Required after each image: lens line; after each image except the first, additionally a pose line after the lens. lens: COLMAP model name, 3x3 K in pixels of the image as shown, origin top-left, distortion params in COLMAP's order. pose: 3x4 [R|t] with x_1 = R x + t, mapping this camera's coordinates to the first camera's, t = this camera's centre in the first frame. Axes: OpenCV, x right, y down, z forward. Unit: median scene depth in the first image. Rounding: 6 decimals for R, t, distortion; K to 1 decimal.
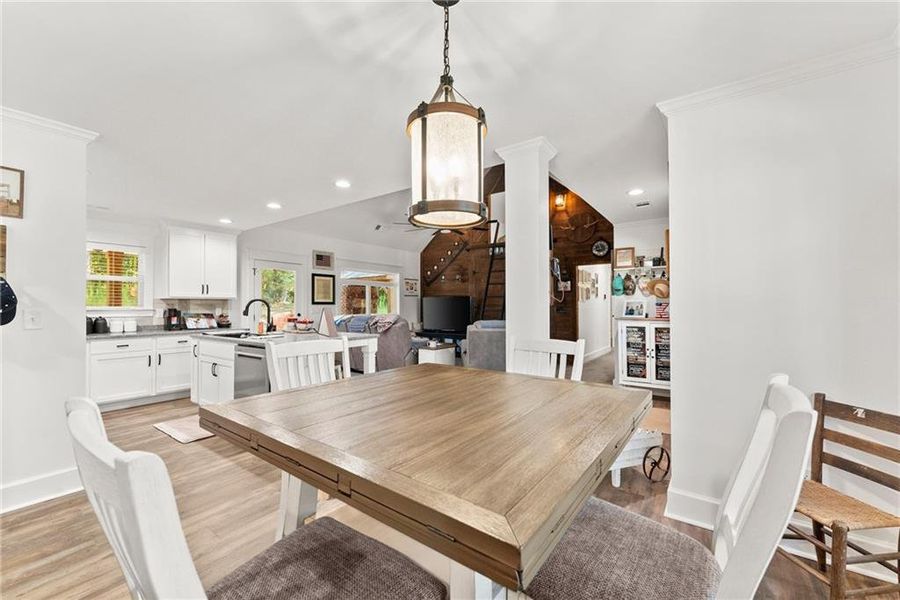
lens RADIAL K [[365.6, 0, 451.9], [0, 365.6, 299.9], [0, 0, 1]] dist [-0.001865, 0.000278]
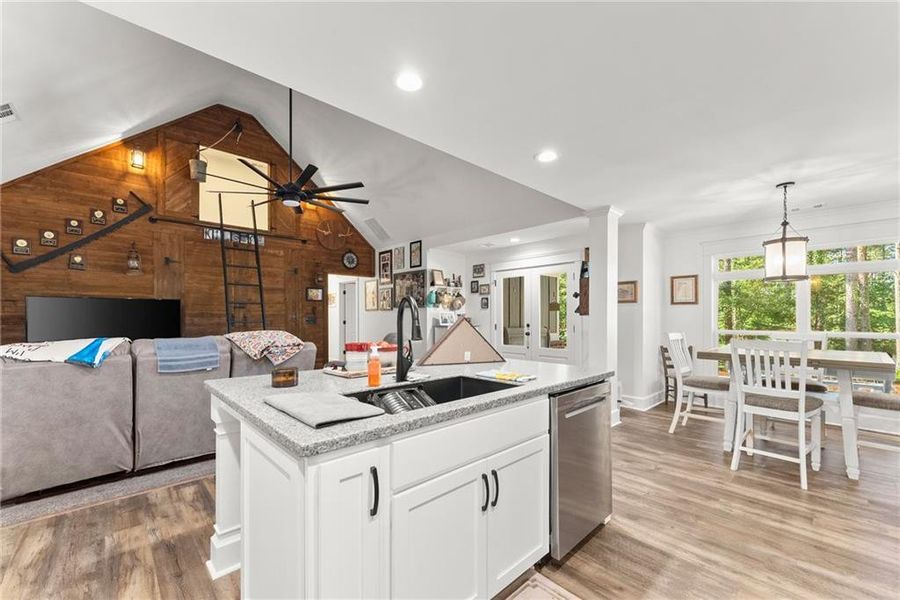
lens RADIAL K [[365.6, 0, 453.1], [0, 365.6, 317.0], [0, 0, 1]] dist [-0.001865, 0.000278]
pose [[0.190673, 0.000037, 0.981654, -0.641952], [-0.017771, 0.999836, 0.003414, 0.010890], [-0.981493, -0.018096, 0.190643, 0.615277]]
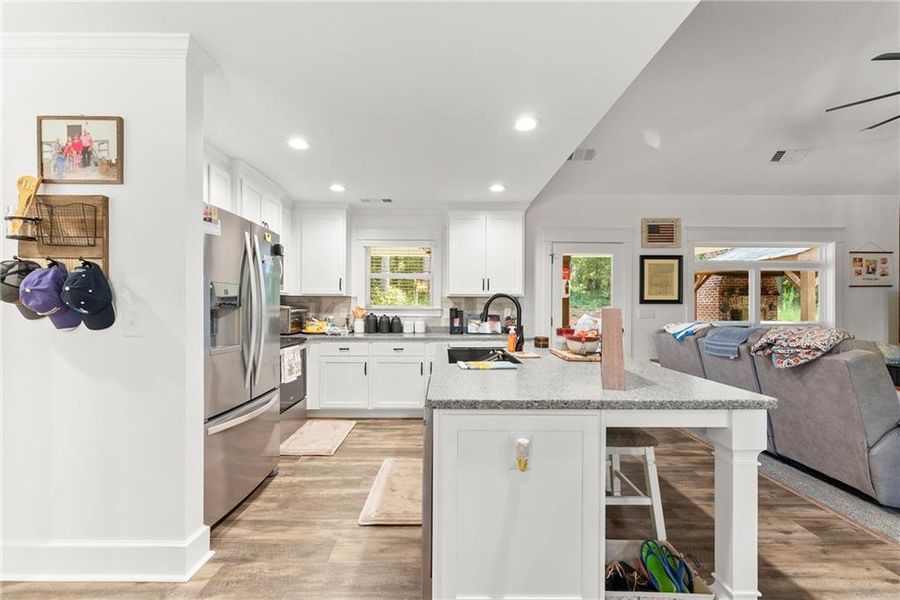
lens RADIAL K [[365.6, 0, 440.6], [0, 365.6, 306.7], [0, 0, 1]] dist [-0.001865, 0.000278]
pose [[0.582063, 0.006721, -0.813116, -0.077713], [0.007998, 0.999870, 0.013990, 0.006795], [0.813105, -0.014646, 0.581933, 0.407576]]
